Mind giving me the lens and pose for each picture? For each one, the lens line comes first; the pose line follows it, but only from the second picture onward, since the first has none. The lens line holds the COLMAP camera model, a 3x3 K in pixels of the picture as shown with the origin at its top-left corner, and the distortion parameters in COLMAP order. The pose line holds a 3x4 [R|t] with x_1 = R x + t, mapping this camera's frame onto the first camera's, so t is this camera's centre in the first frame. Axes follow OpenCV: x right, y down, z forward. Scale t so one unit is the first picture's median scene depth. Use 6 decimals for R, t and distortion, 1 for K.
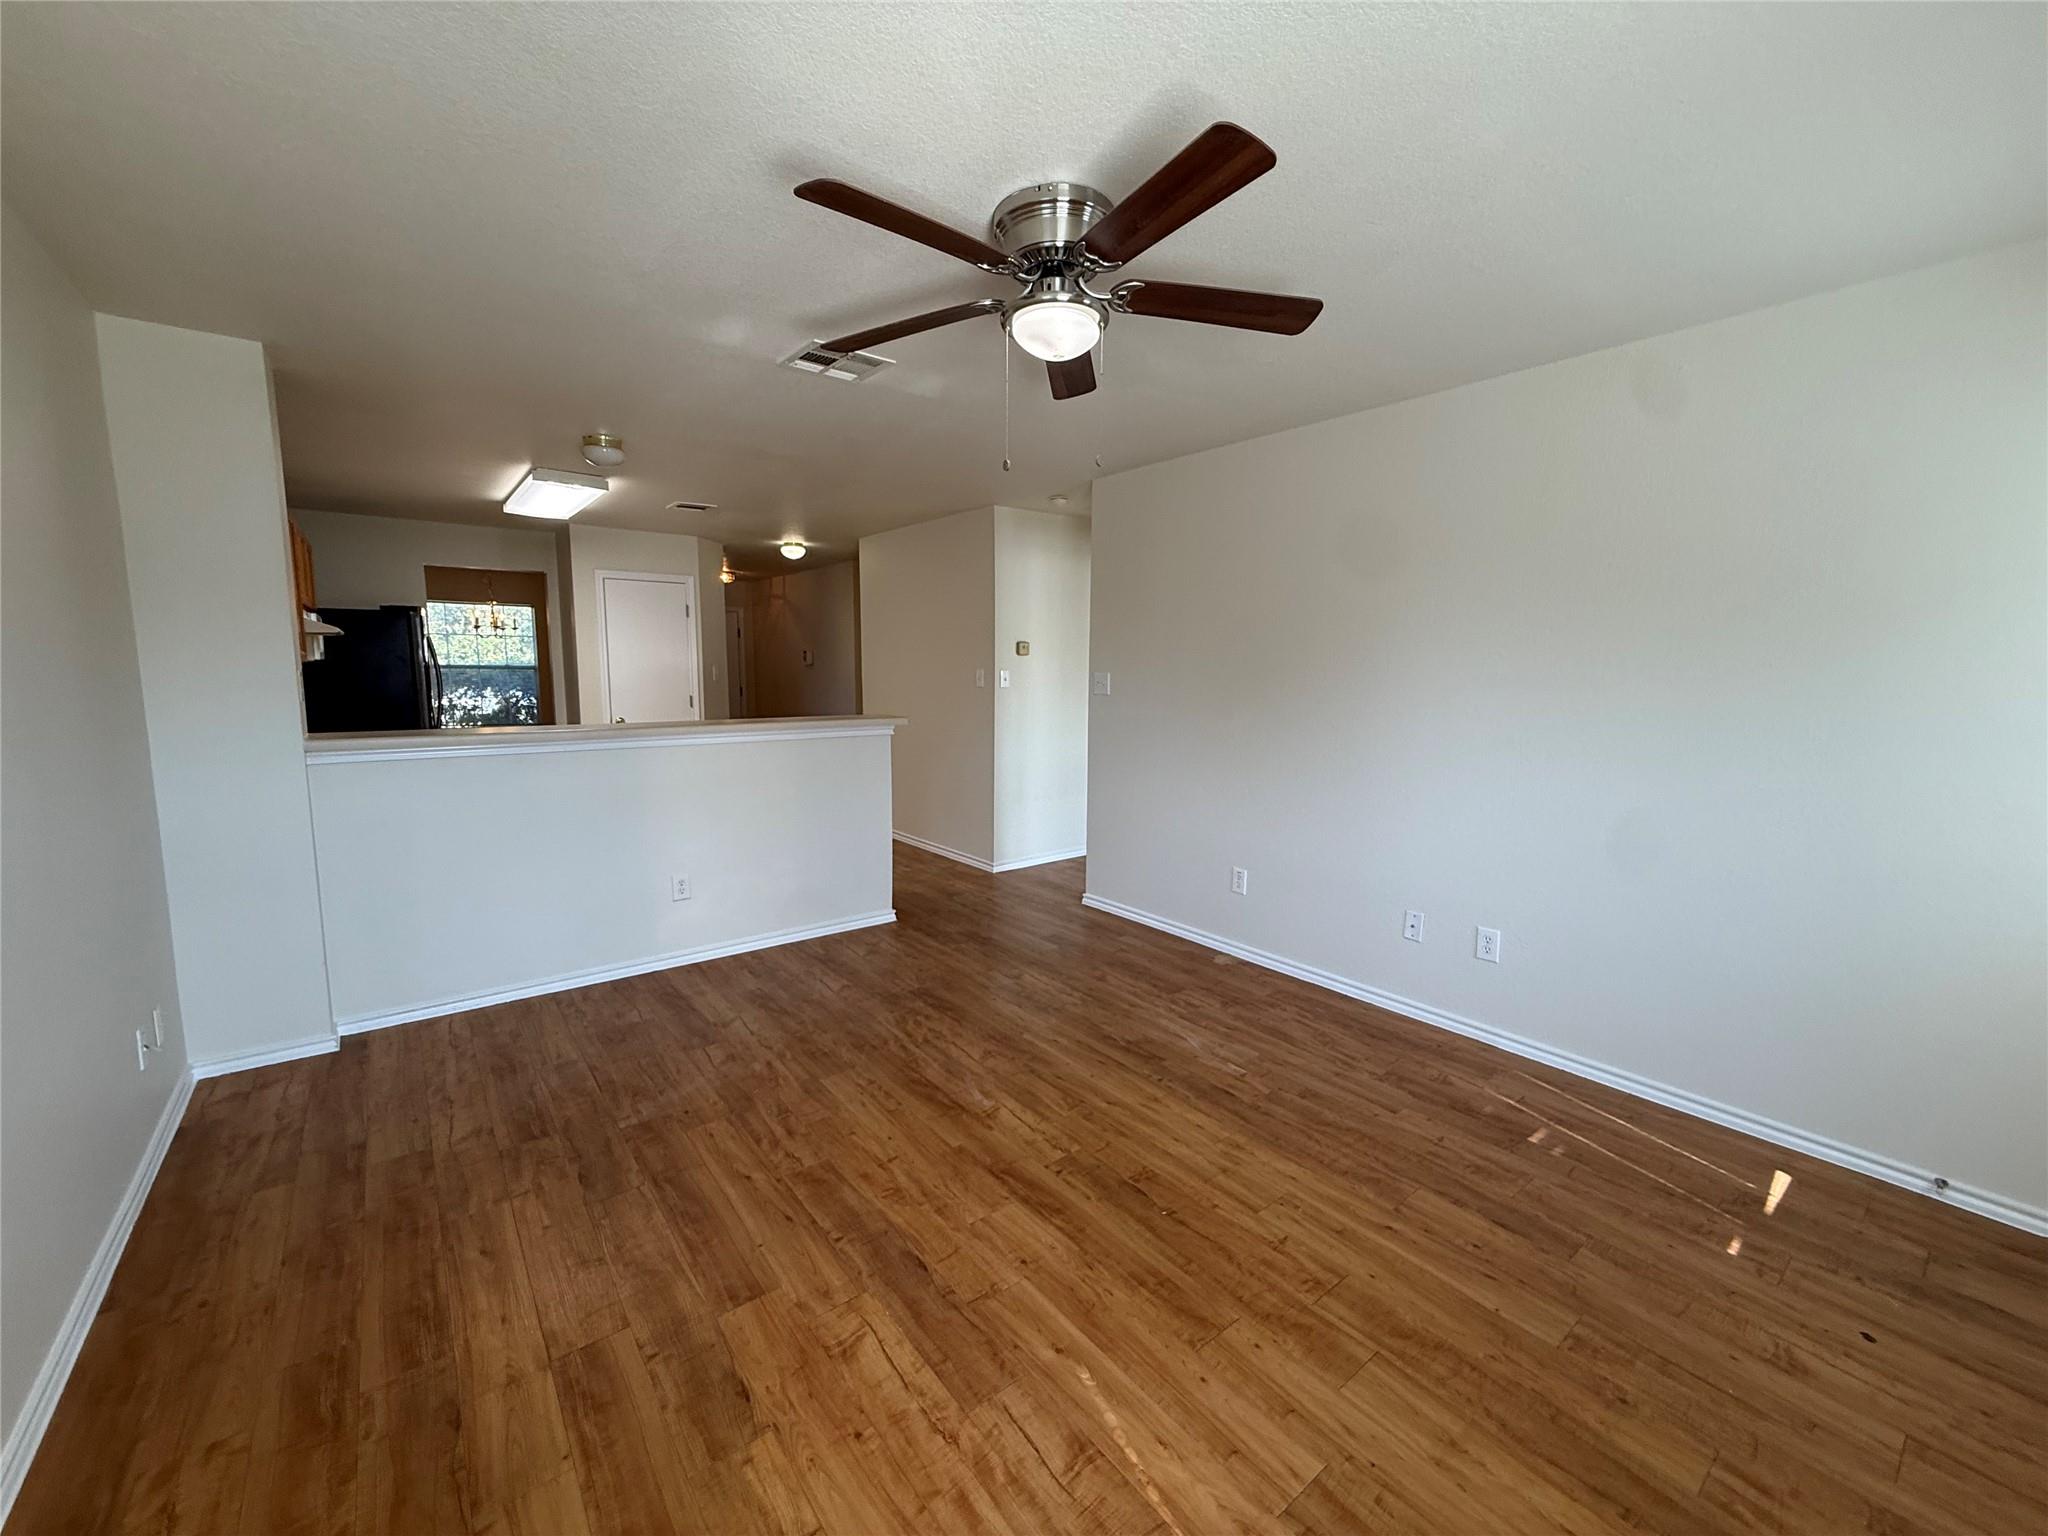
lens RADIAL K [[814.2, 0, 1021.3], [0, 814.2, 769.2], [0, 0, 1]] dist [-0.001058, 0.000131]
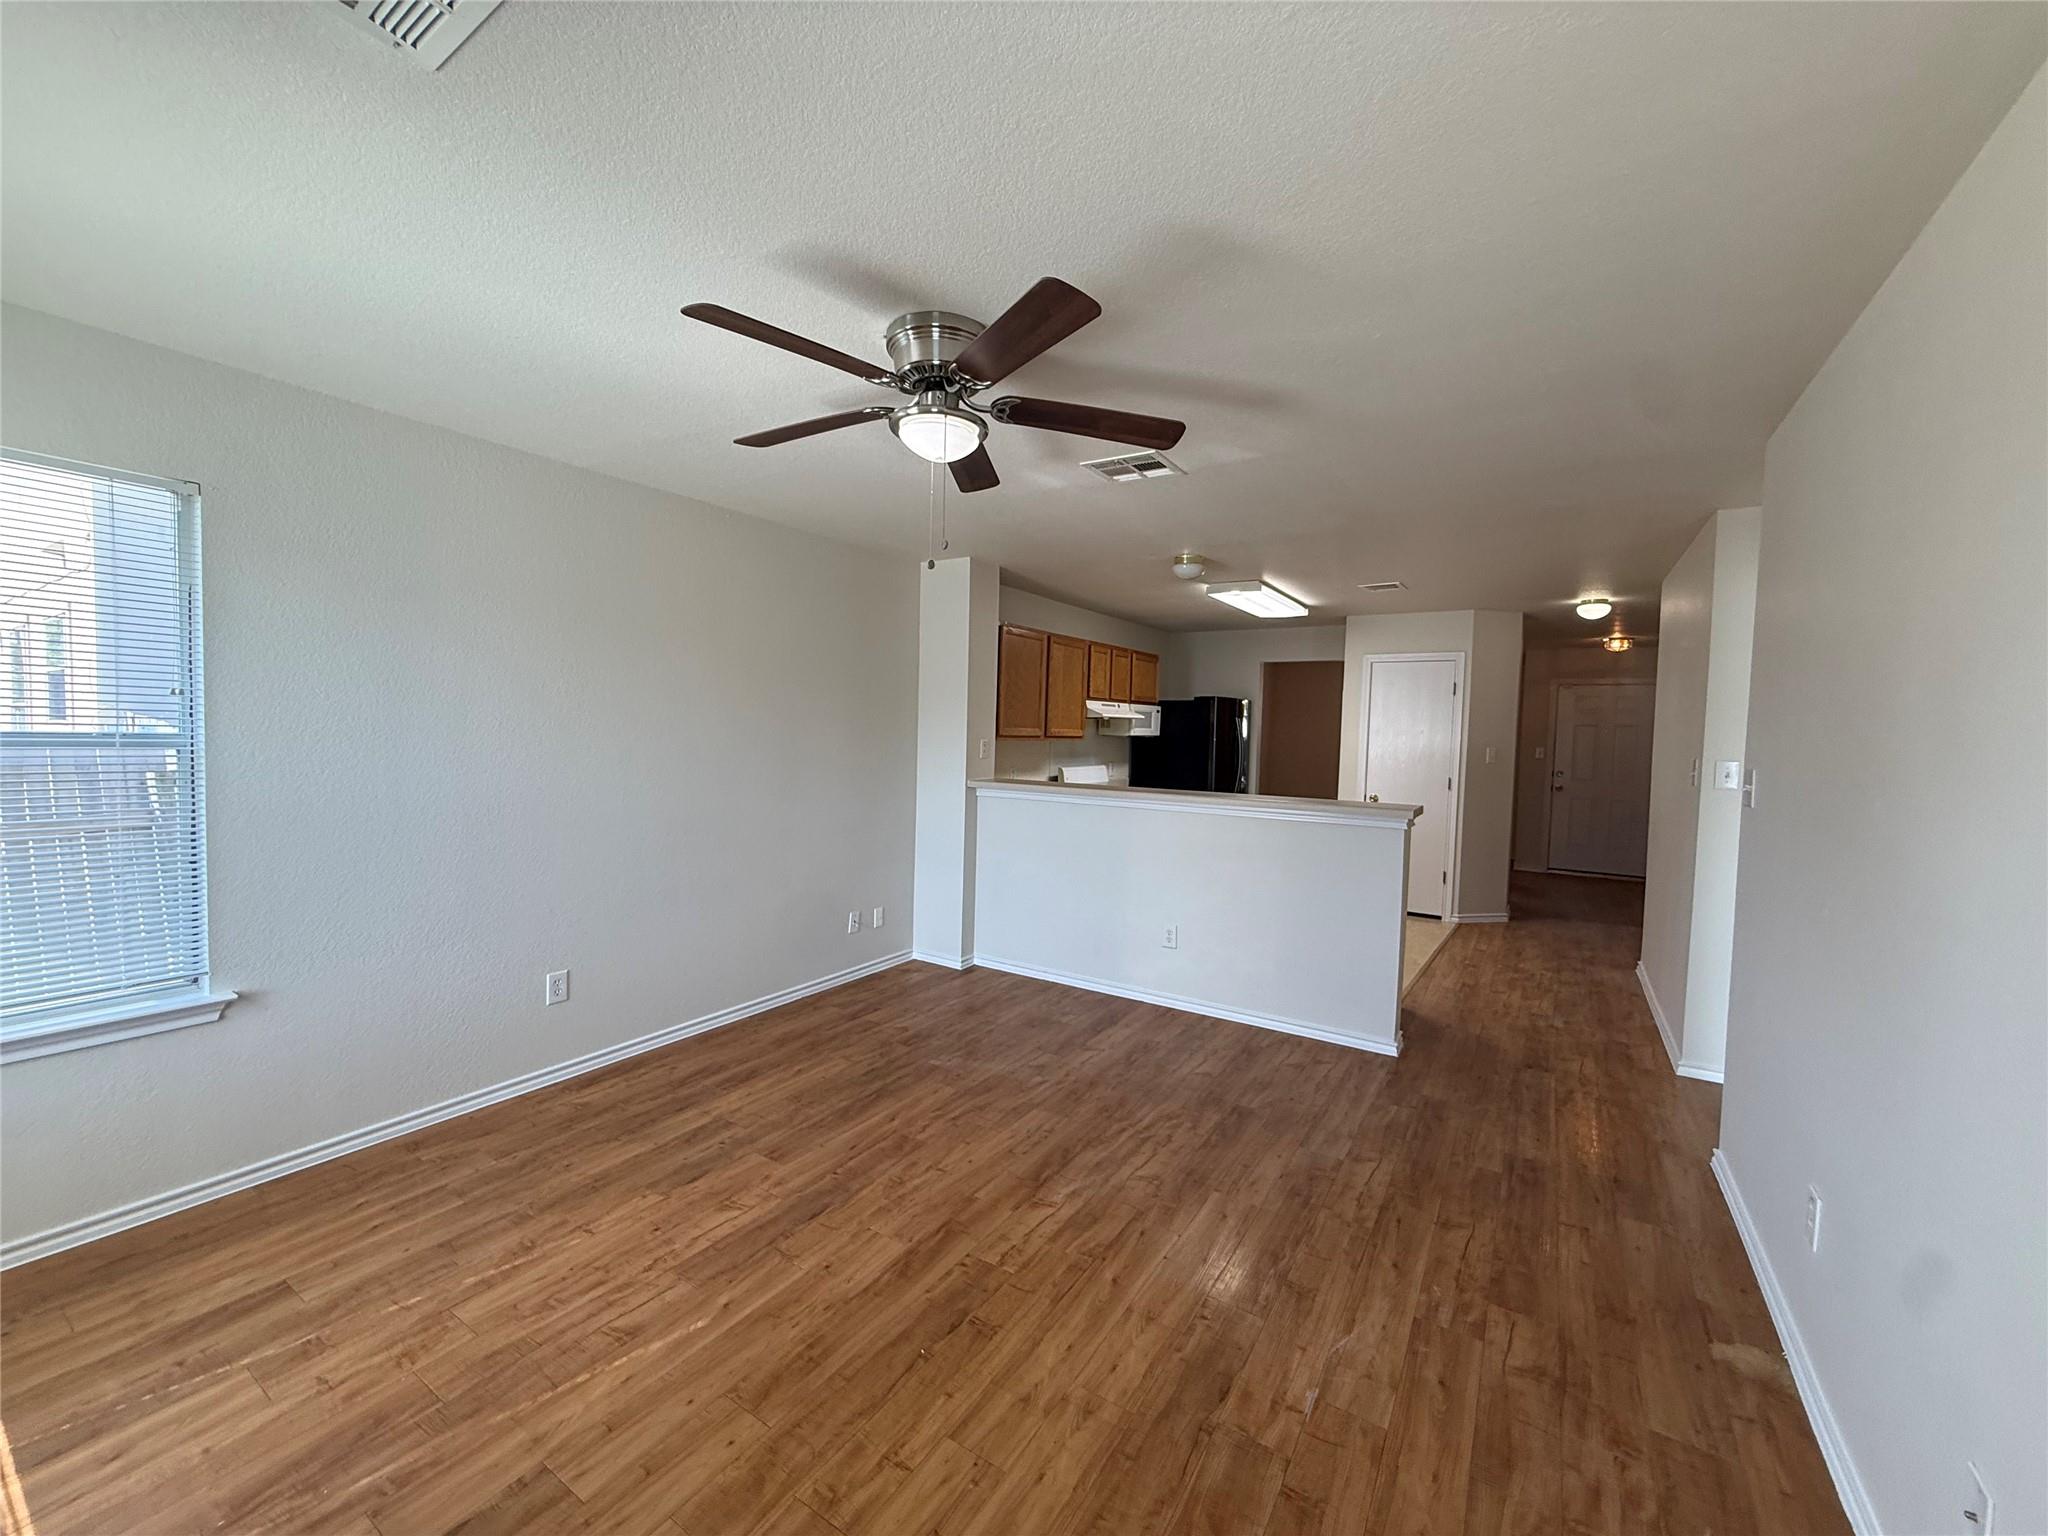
lens RADIAL K [[814.2, 0, 1019.8], [0, 814.2, 765.7], [0, 0, 1]] dist [-0.001058, 0.000131]
pose [[0.330636, 0.043576, -0.942752, 0.859417], [-0.140654, 0.990052, -0.003567, -0.084856], [0.933218, 0.133781, 0.333476, 0.602370]]
